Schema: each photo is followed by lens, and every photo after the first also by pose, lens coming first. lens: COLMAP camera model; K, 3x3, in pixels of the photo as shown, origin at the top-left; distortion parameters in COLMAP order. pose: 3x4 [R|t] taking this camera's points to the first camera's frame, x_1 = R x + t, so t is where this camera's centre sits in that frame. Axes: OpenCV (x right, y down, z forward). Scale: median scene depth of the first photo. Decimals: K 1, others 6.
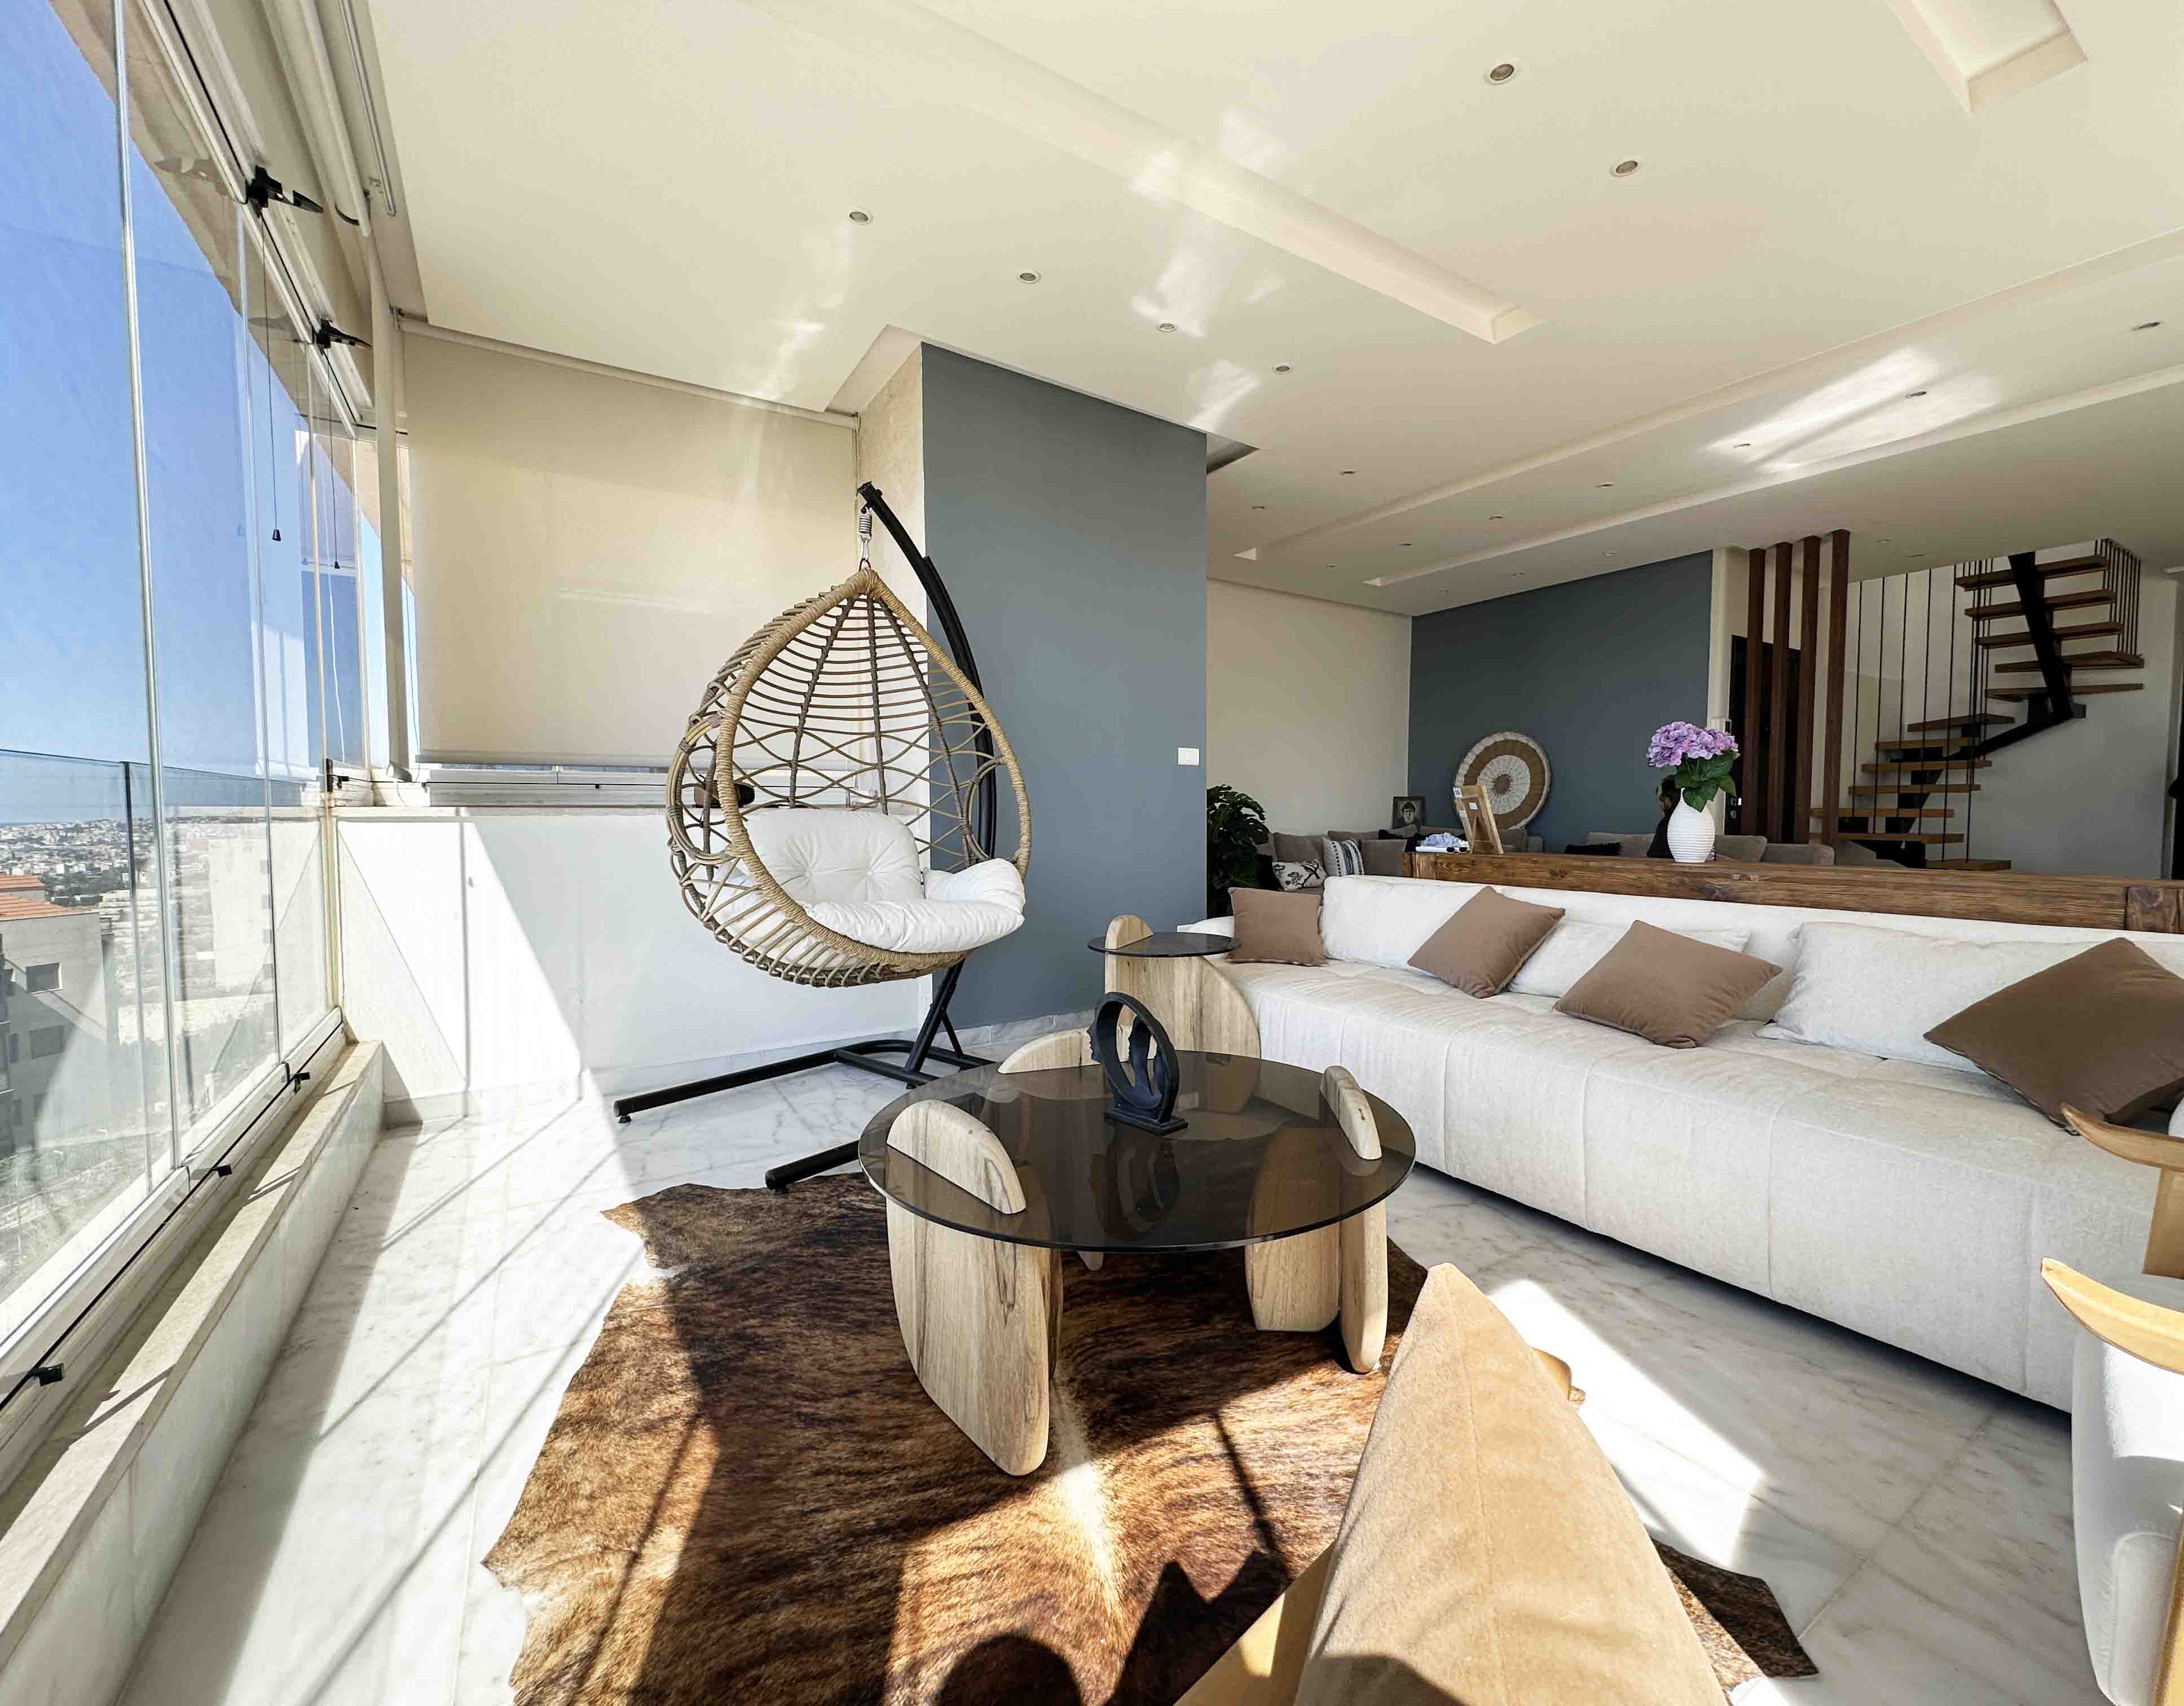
lens RADIAL K [[905.2, 0, 1131.4], [0, 905.2, 851.3], [0, 0, 1]] dist [0.000952, 0.000175]
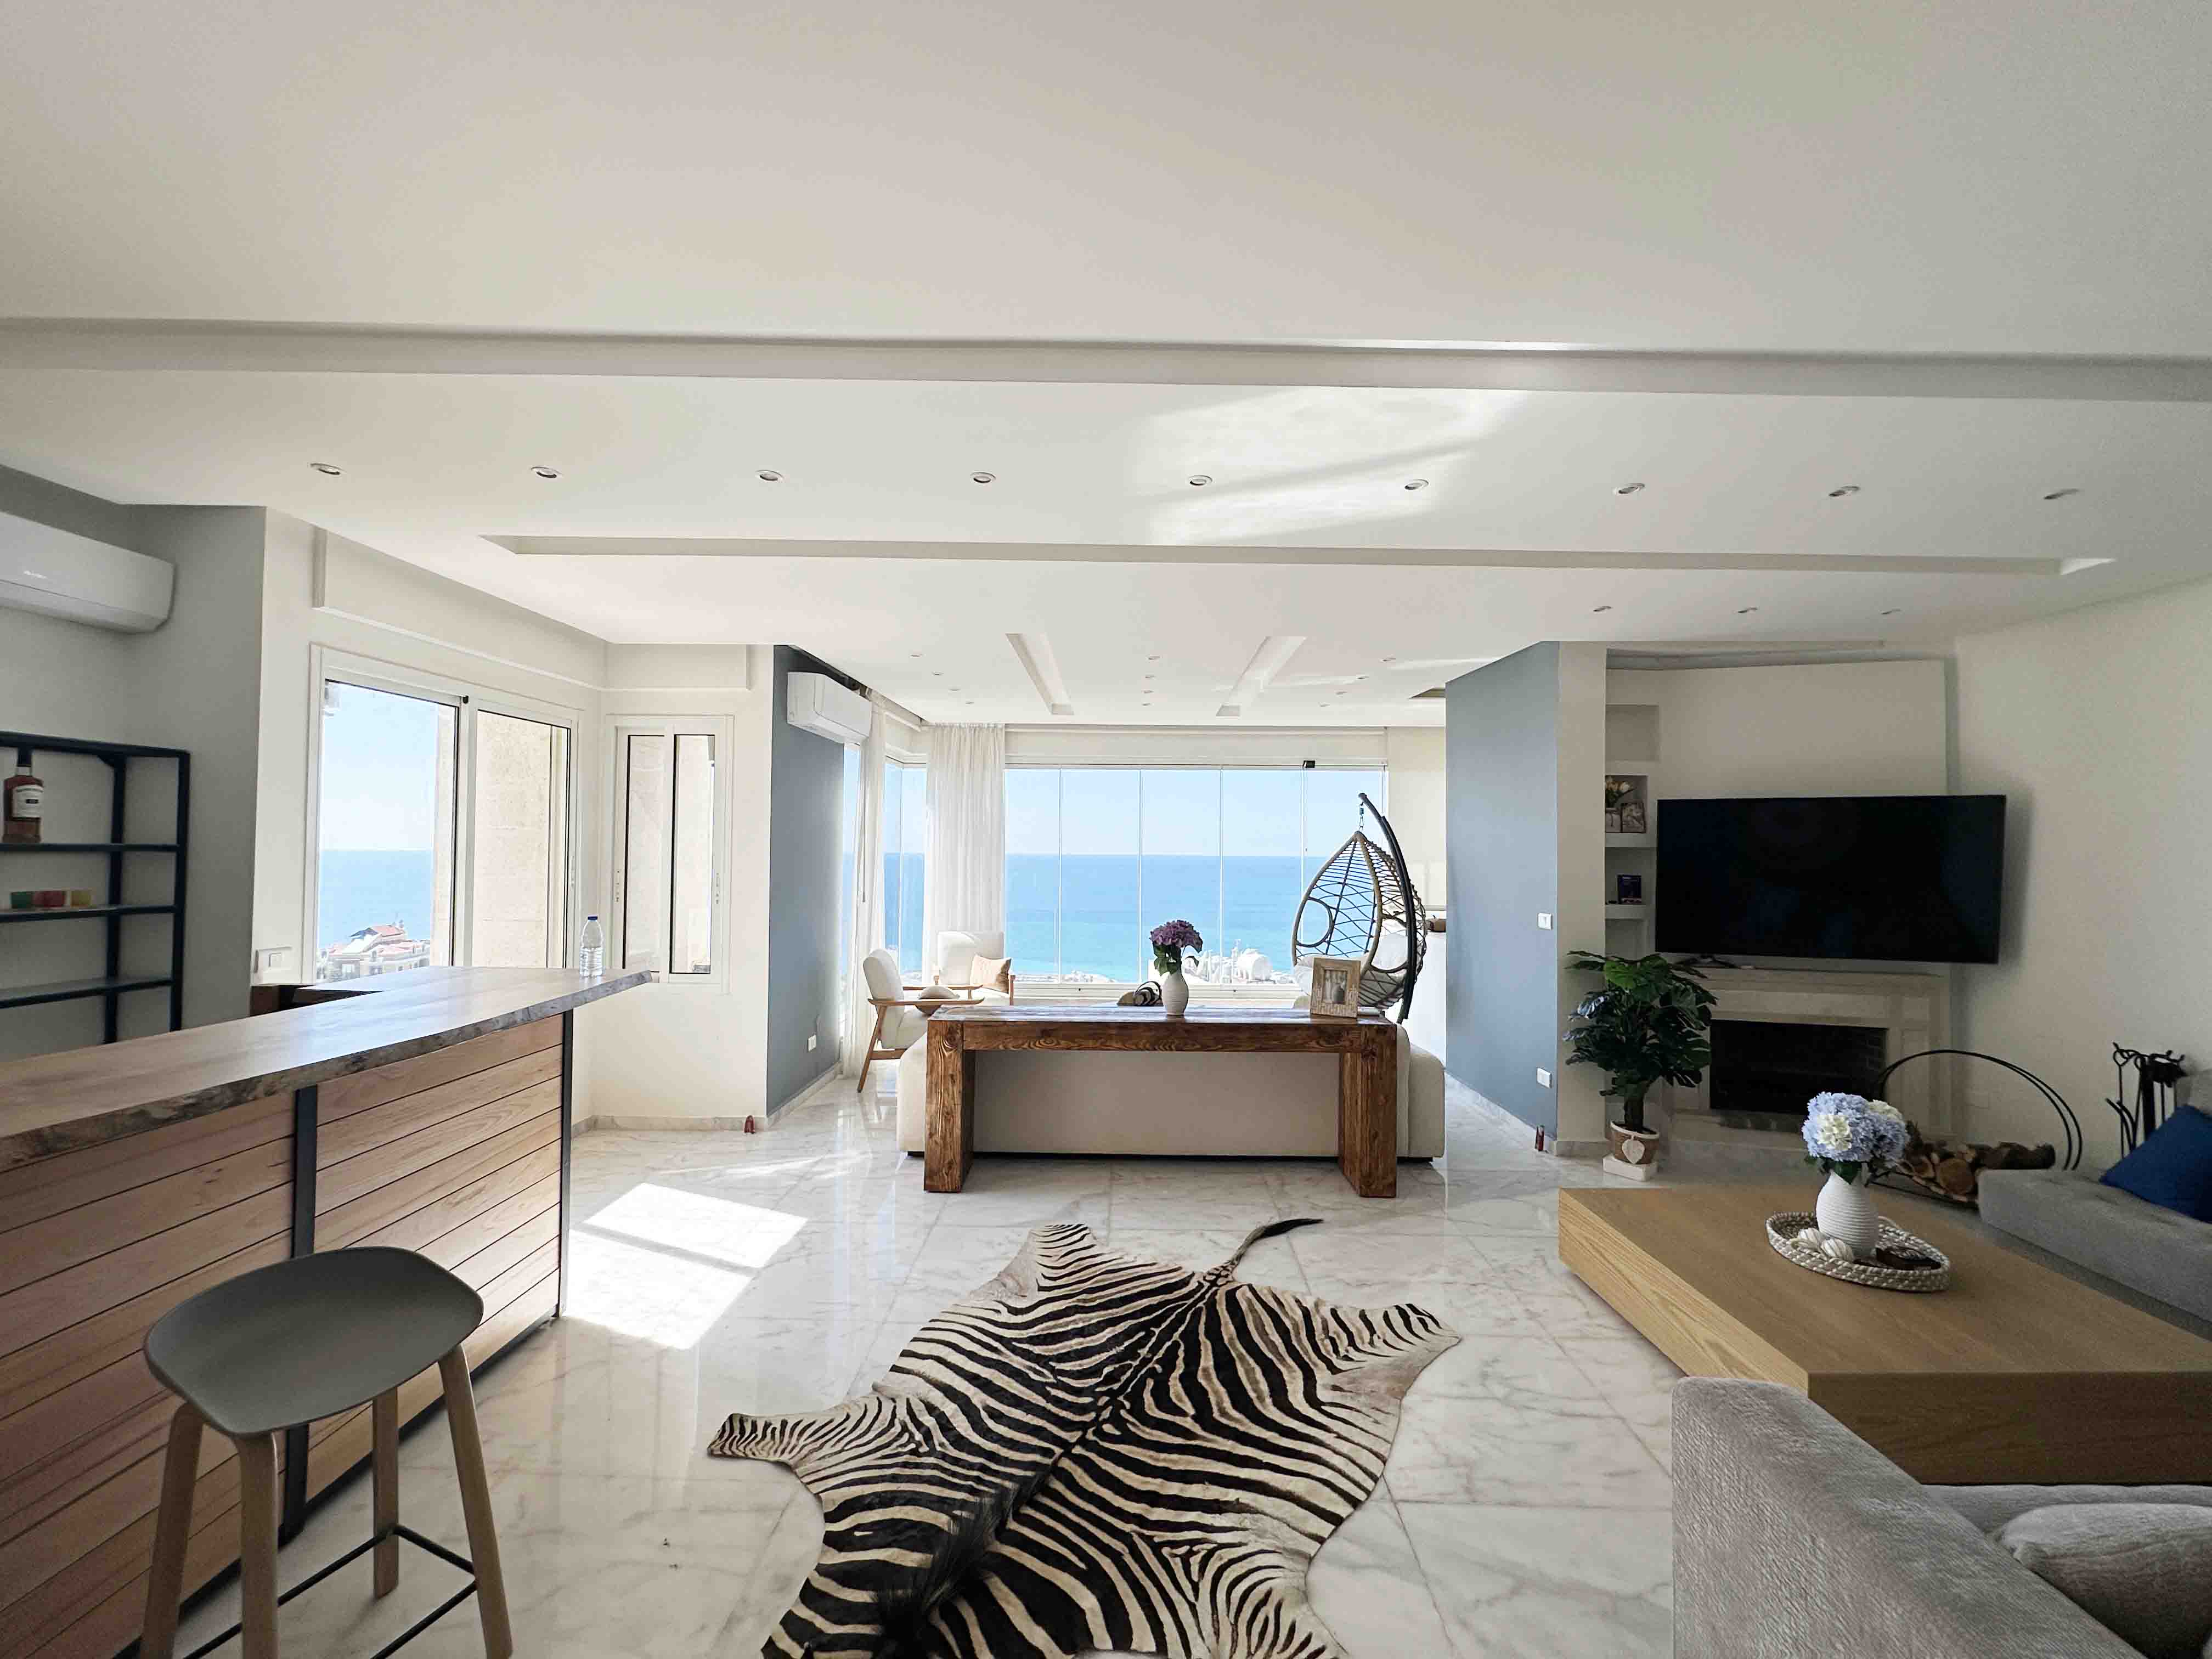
lens RADIAL K [[878.9, 0, 1105.2], [0, 878.9, 826.2], [0, 0, 1]] dist [-0.002742, 0.001485]
pose [[-0.563837, -0.024729, -0.825516, 1.846196], [-0.047028, 0.998891, 0.002199, -0.287656], [0.824546, 0.040063, -0.564374, 1.670565]]
